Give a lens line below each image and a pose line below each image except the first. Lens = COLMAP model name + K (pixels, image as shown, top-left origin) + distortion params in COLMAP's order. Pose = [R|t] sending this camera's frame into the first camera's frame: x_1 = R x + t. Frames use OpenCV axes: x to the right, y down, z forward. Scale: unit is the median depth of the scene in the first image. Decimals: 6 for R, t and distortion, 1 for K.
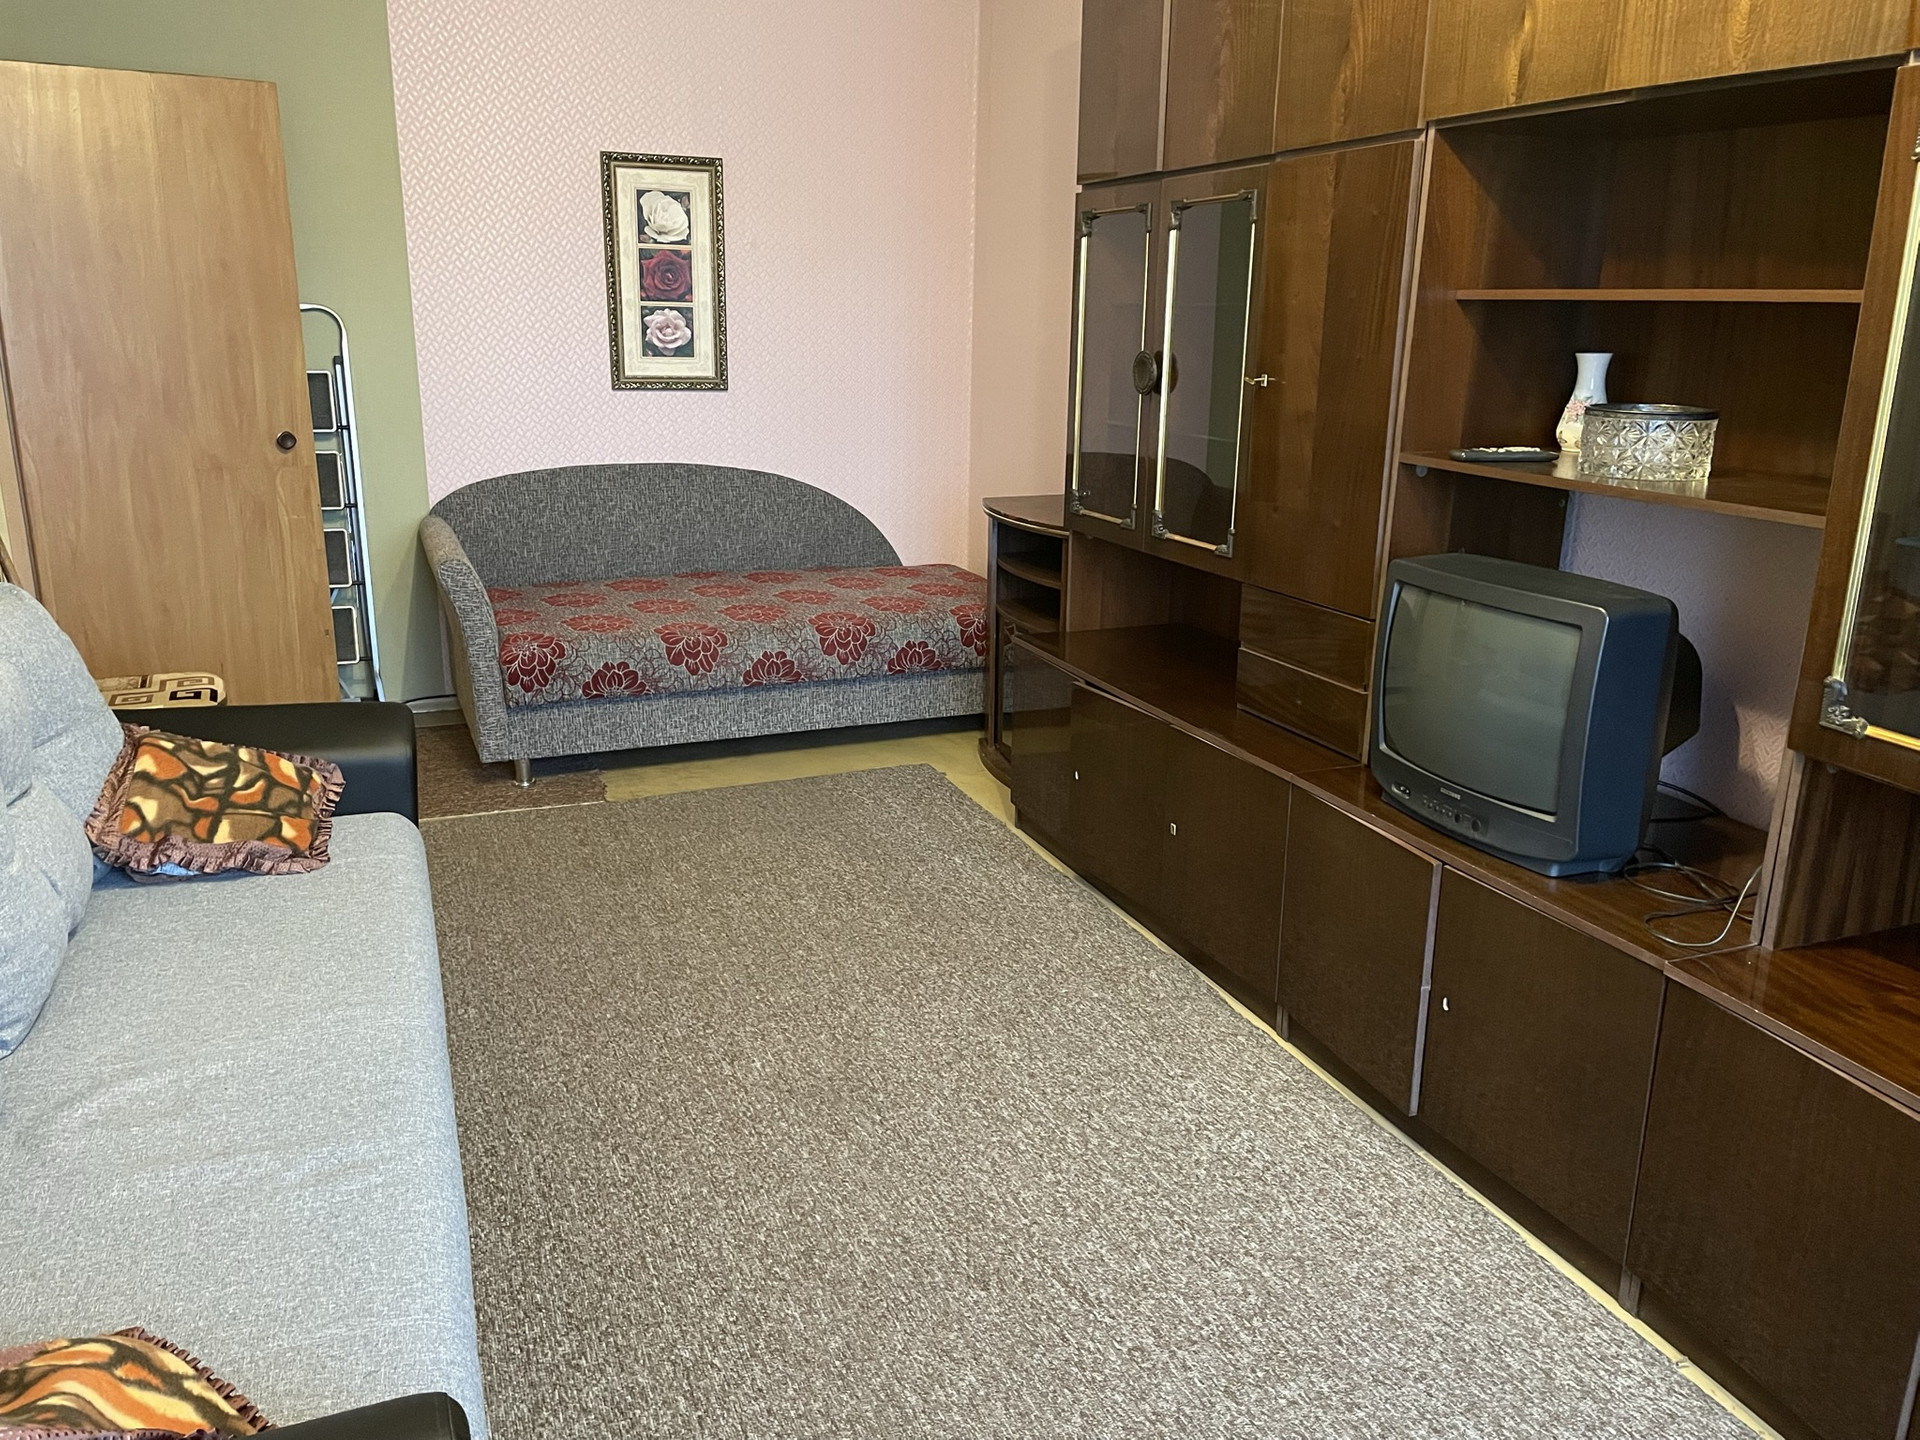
lens RADIAL K [[1454.2, 0, 958.6], [0, 1454.2, 729.8], [0, 0, 1]] dist [0.083748, -0.102693]
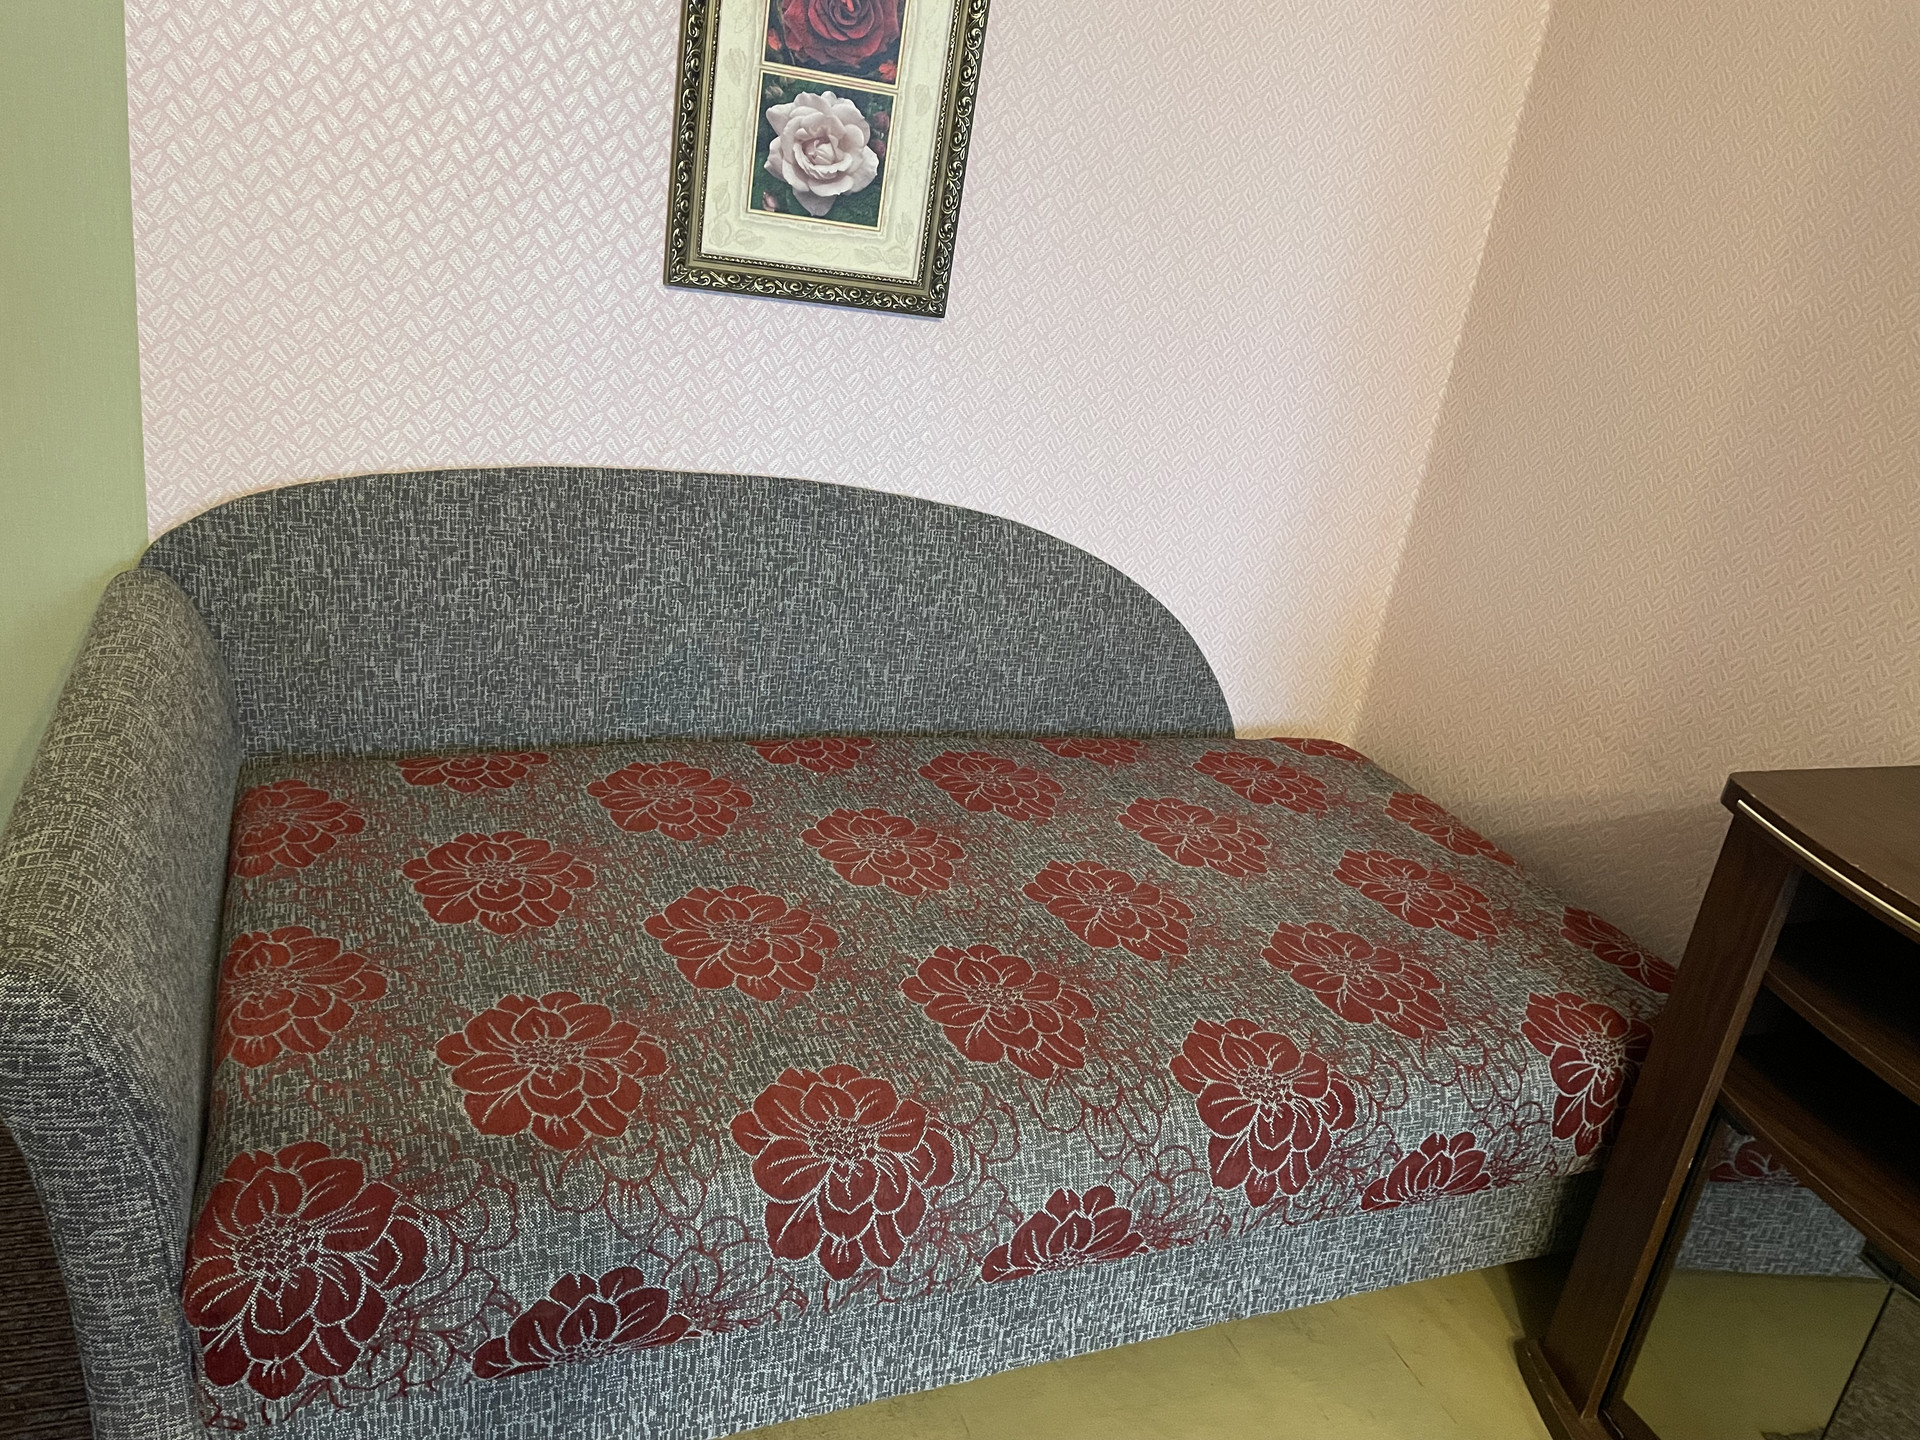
lens RADIAL K [[1454.2, 0, 962.6], [0, 1454.2, 702.7], [0, 0, 1]] dist [0.083748, -0.102693]
pose [[0.991538, 0.124791, 0.035765, -0.157354], [-0.127275, 0.988750, 0.078584, -0.162388], [-0.025556, -0.082471, 0.996266, 0.598402]]
